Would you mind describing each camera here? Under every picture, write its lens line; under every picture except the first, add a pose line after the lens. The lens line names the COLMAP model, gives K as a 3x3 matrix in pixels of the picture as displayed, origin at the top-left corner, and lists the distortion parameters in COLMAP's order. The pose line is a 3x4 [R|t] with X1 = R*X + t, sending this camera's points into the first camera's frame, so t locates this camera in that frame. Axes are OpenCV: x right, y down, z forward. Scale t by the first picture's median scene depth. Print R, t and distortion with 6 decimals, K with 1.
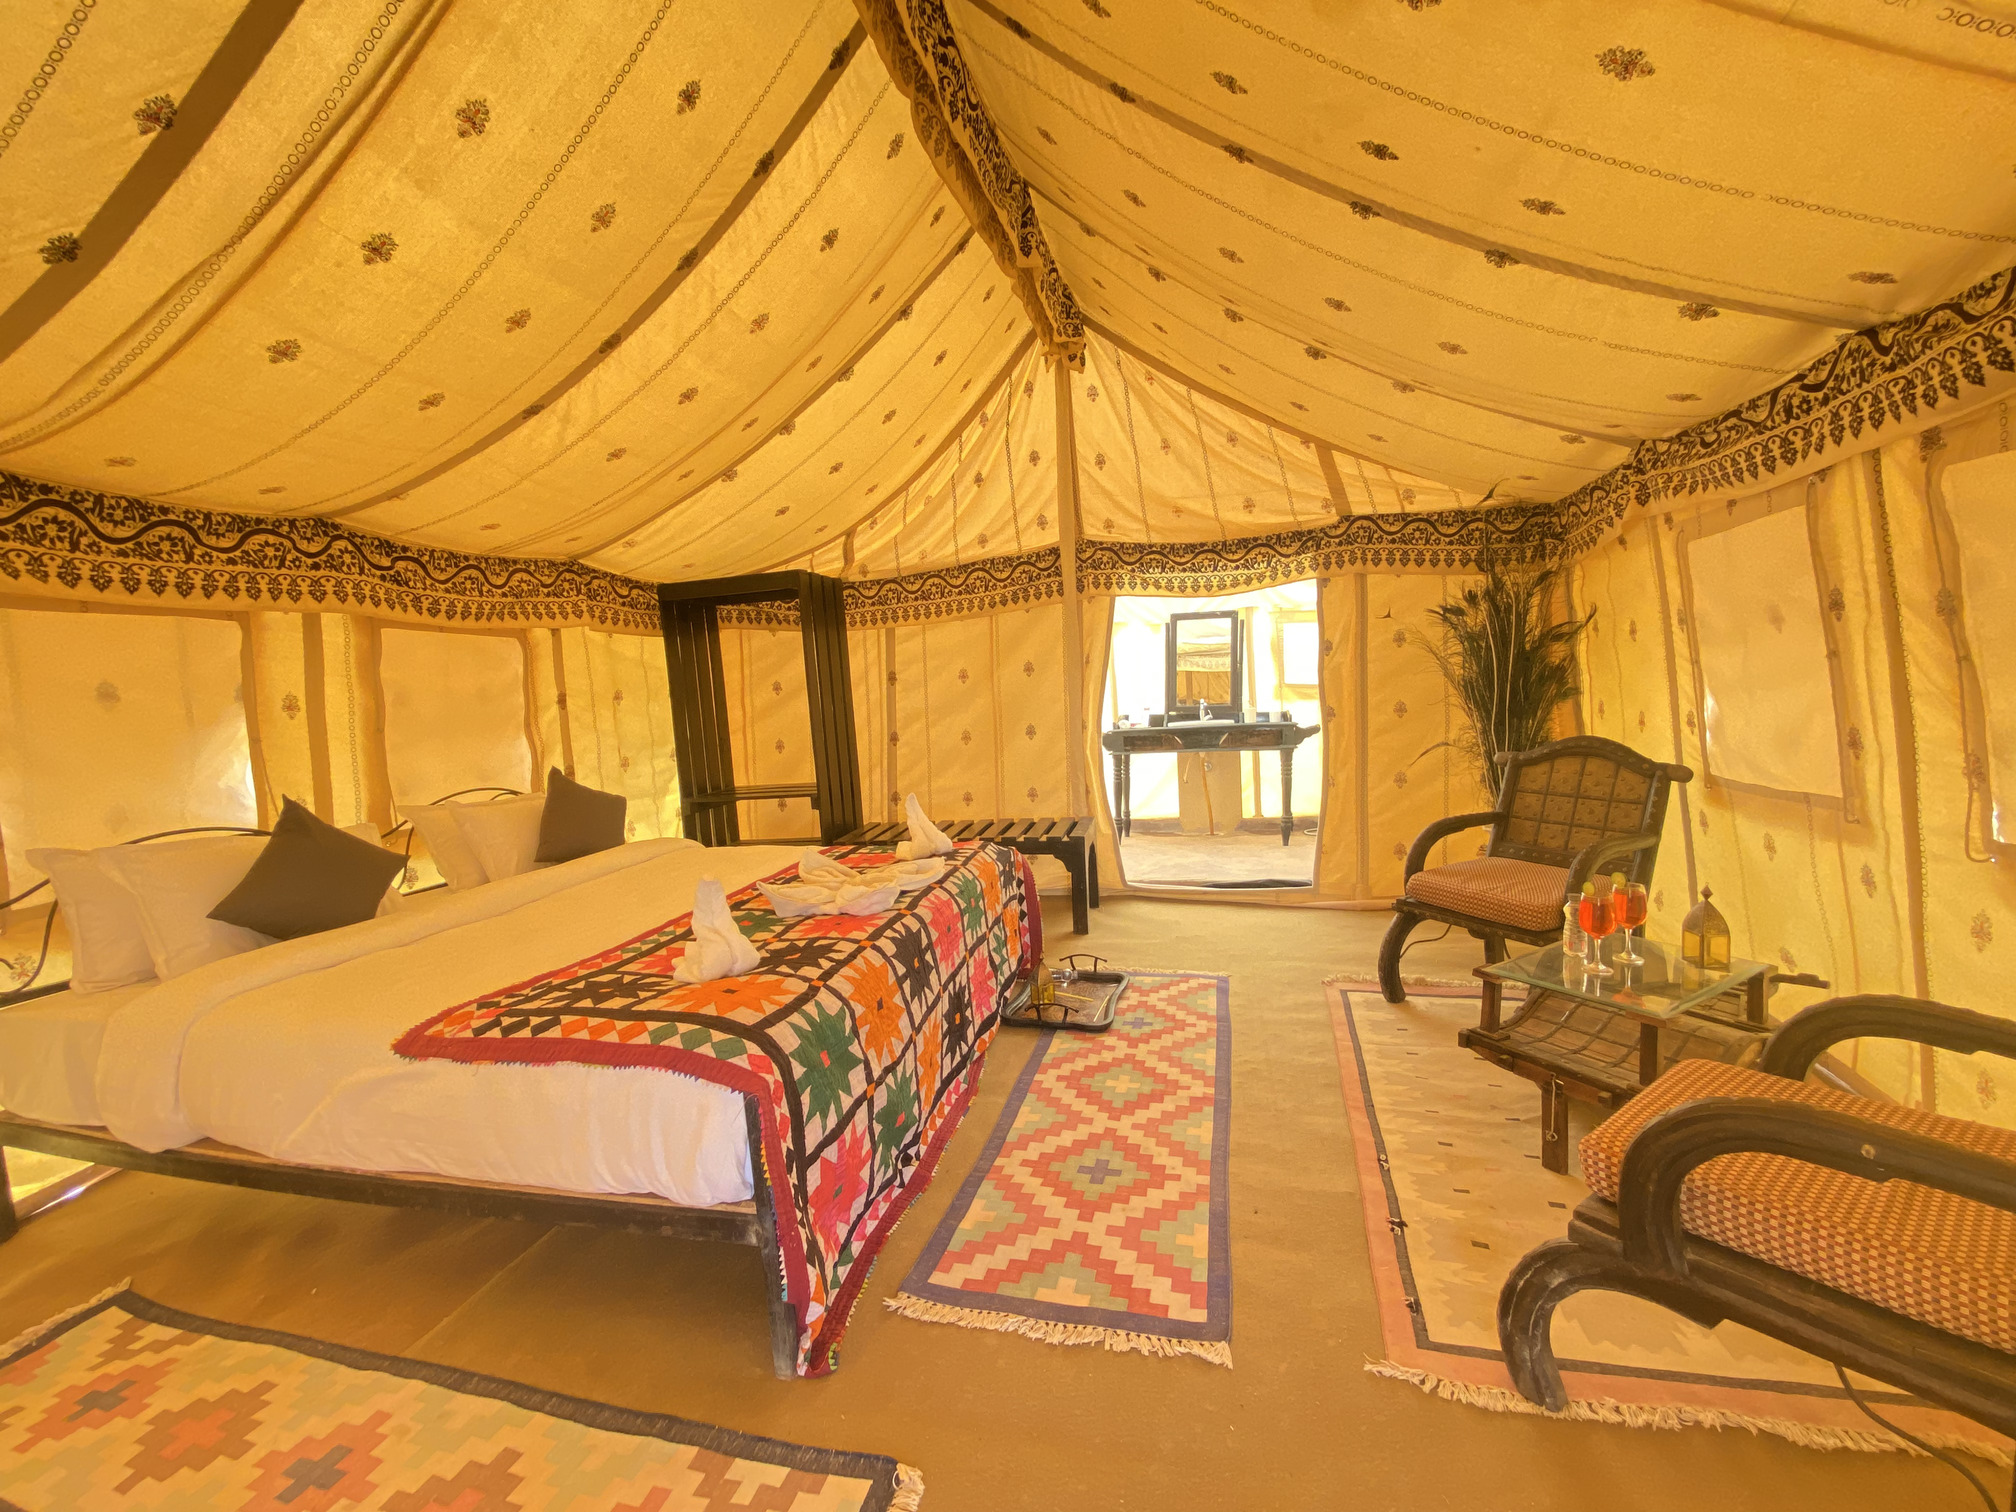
lens RADIAL K [[823.7, 0, 1011.6], [0, 823.7, 751.6], [0, 0, 1]] dist [0.019525, -0.020380]
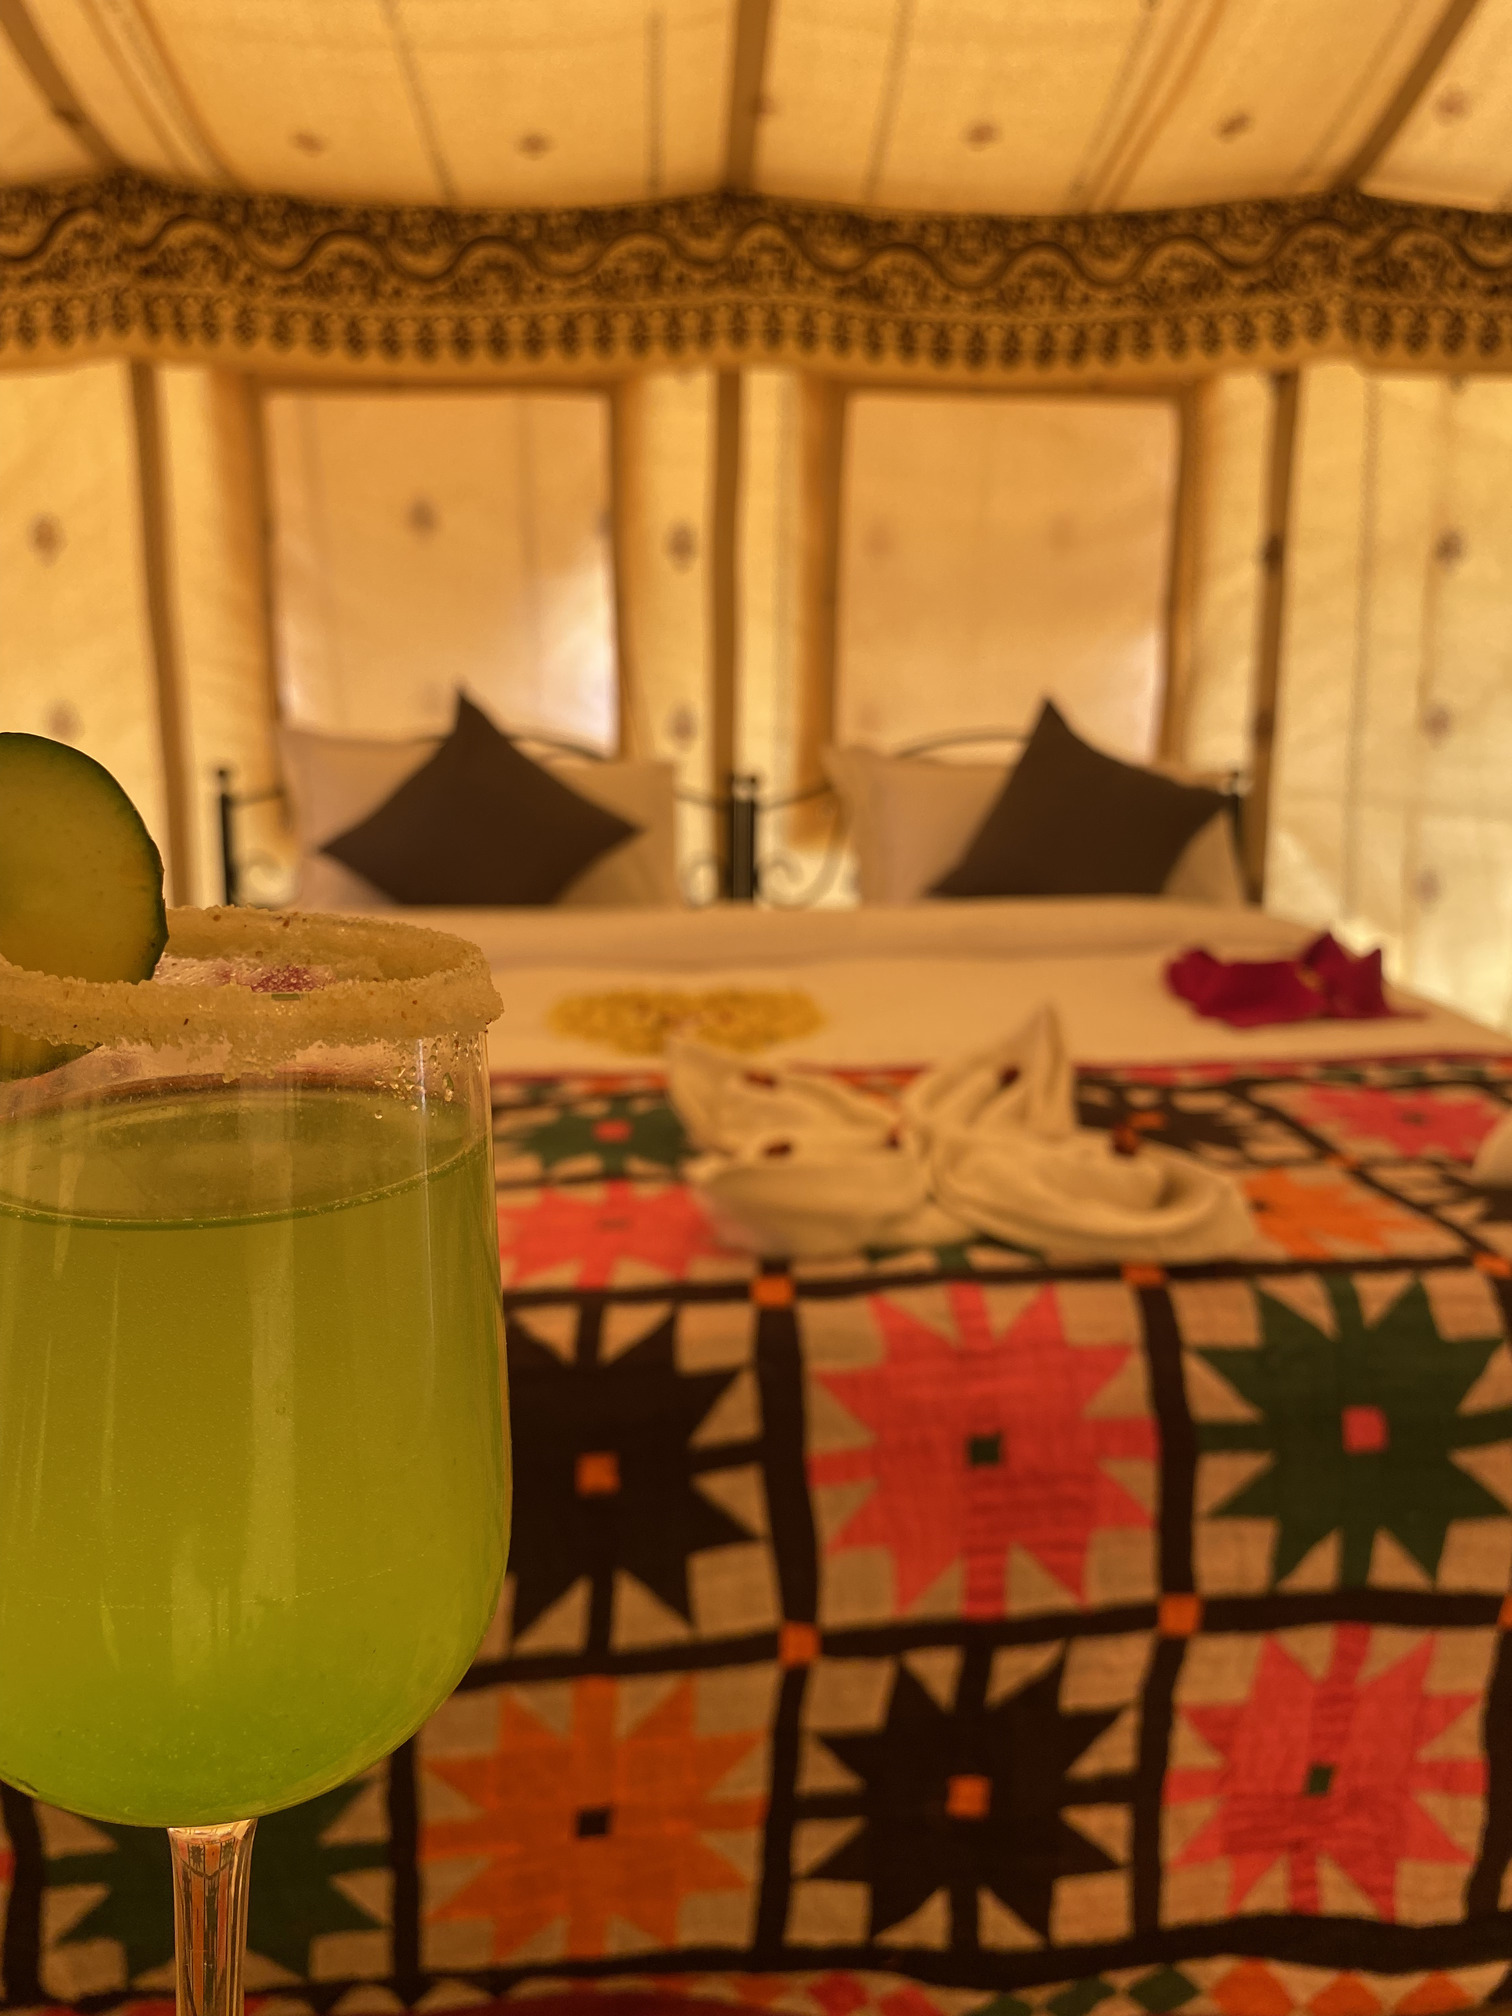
lens RADIAL K [[1576.6, 0, 756.7], [0, 1576.6, 1000.2], [0, 0, 1]] dist [-0.007731, 0.002067]
pose [[0.296196, 0.260506, -0.918915, 0.234637], [-0.085569, 0.965455, 0.246118, -0.020747], [0.951286, 0.005731, 0.308256, 0.633394]]
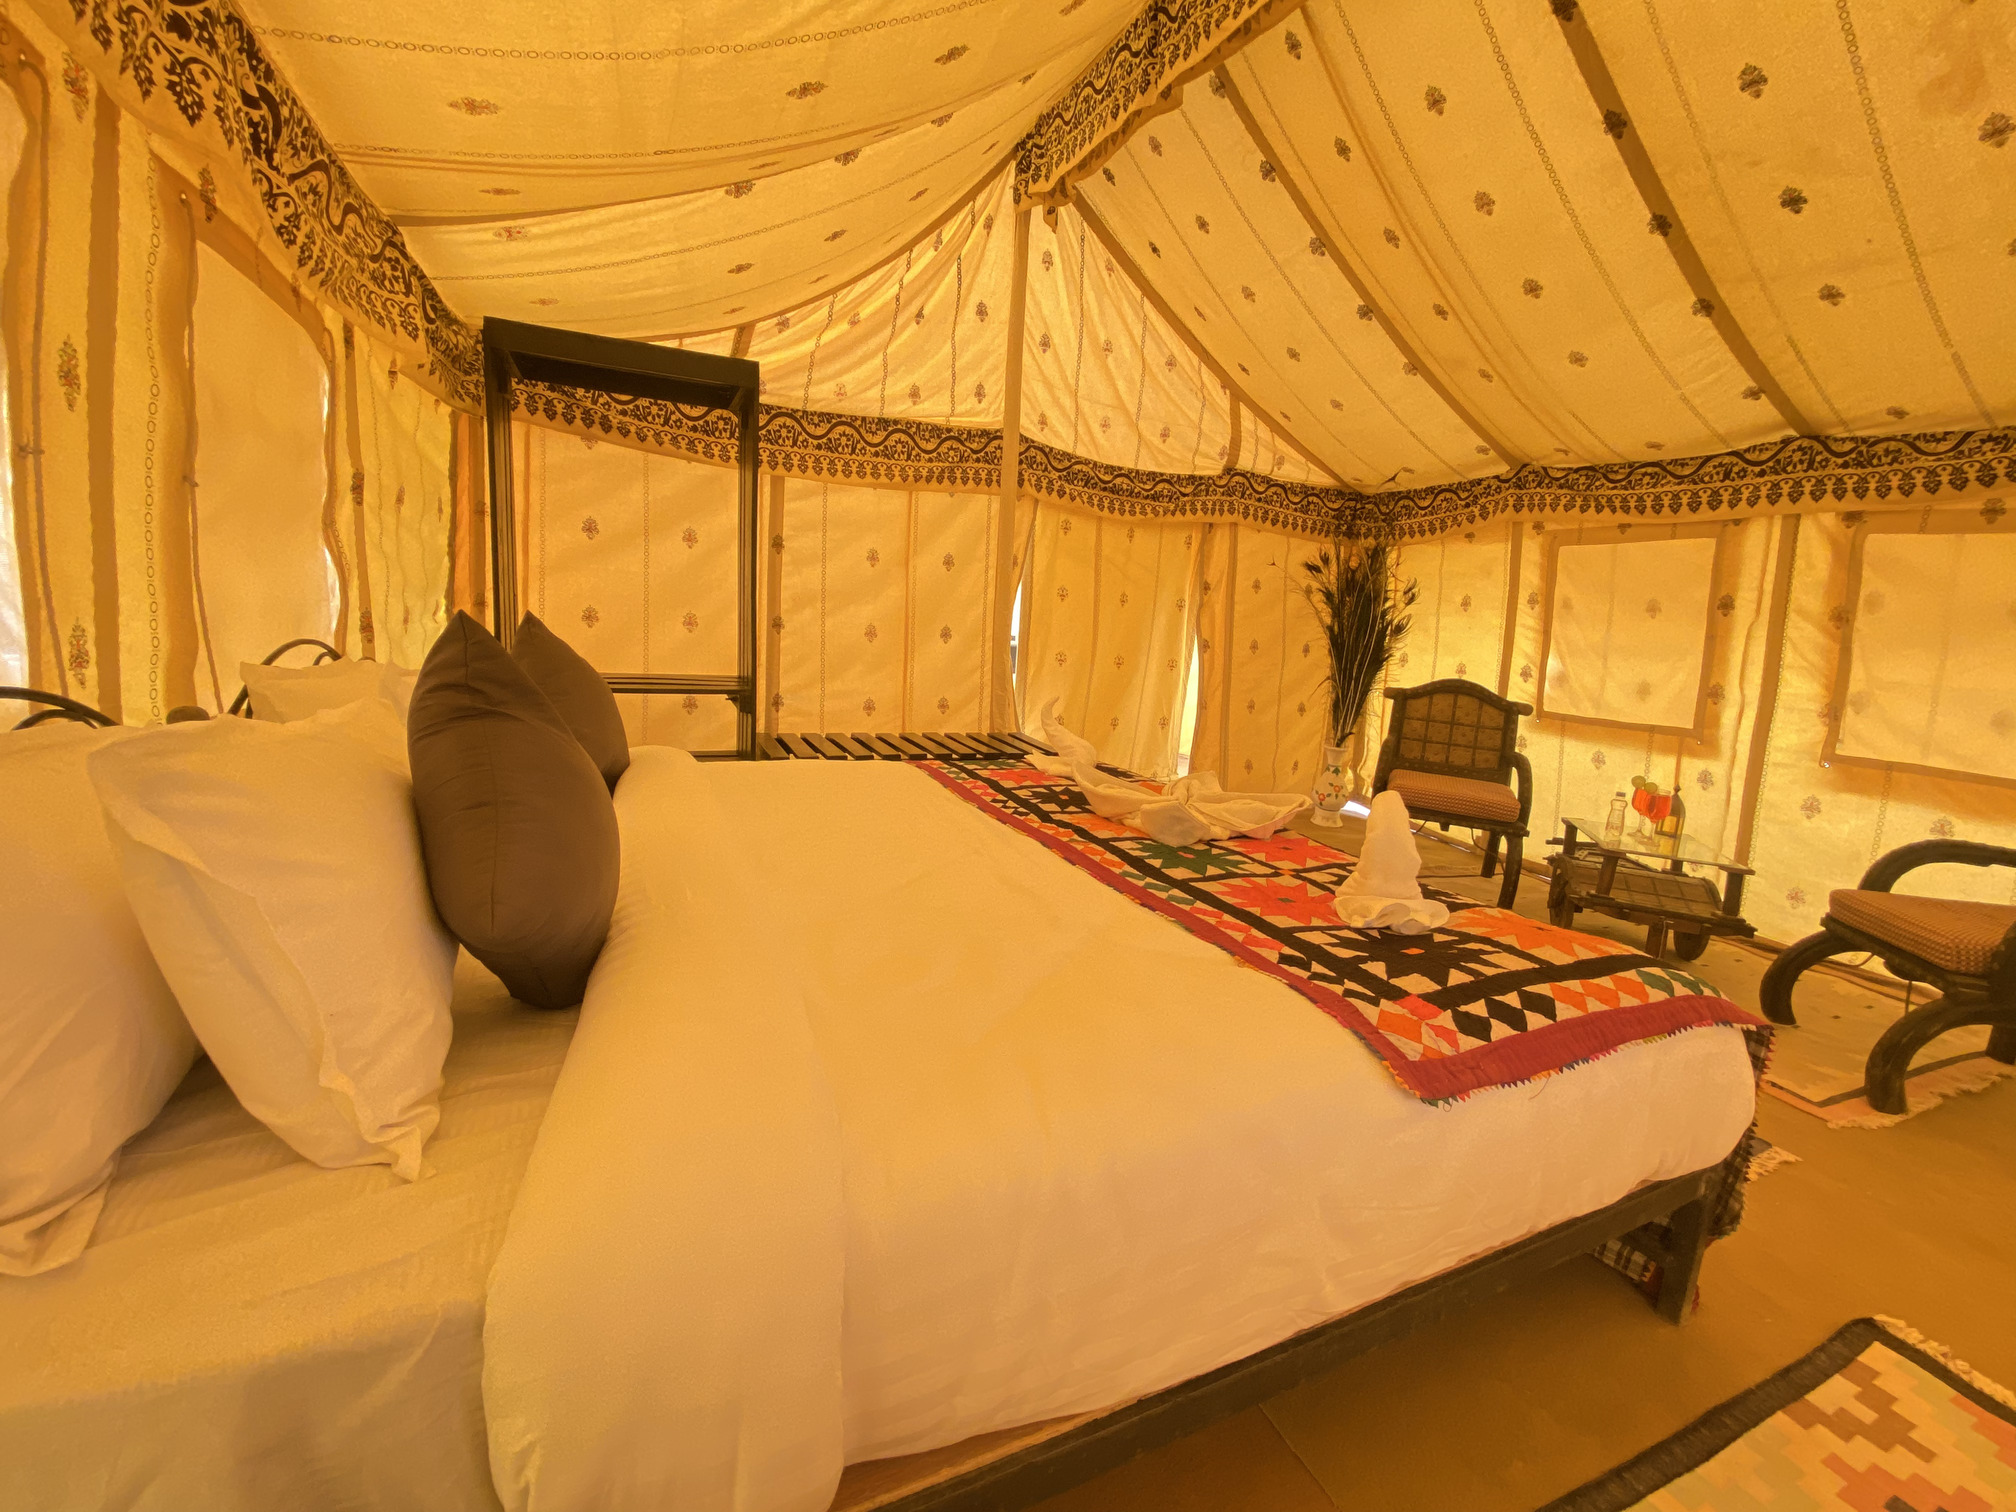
lens RADIAL K [[823.7, 0, 1011.6], [0, 823.7, 751.6], [0, 0, 1]] dist [0.019525, -0.020380]
pose [[0.778699, 0.009542, 0.627325, -0.692762], [-0.066078, 0.995571, 0.066879, 0.055553], [-0.623909, -0.093531, 0.775880, 0.394066]]
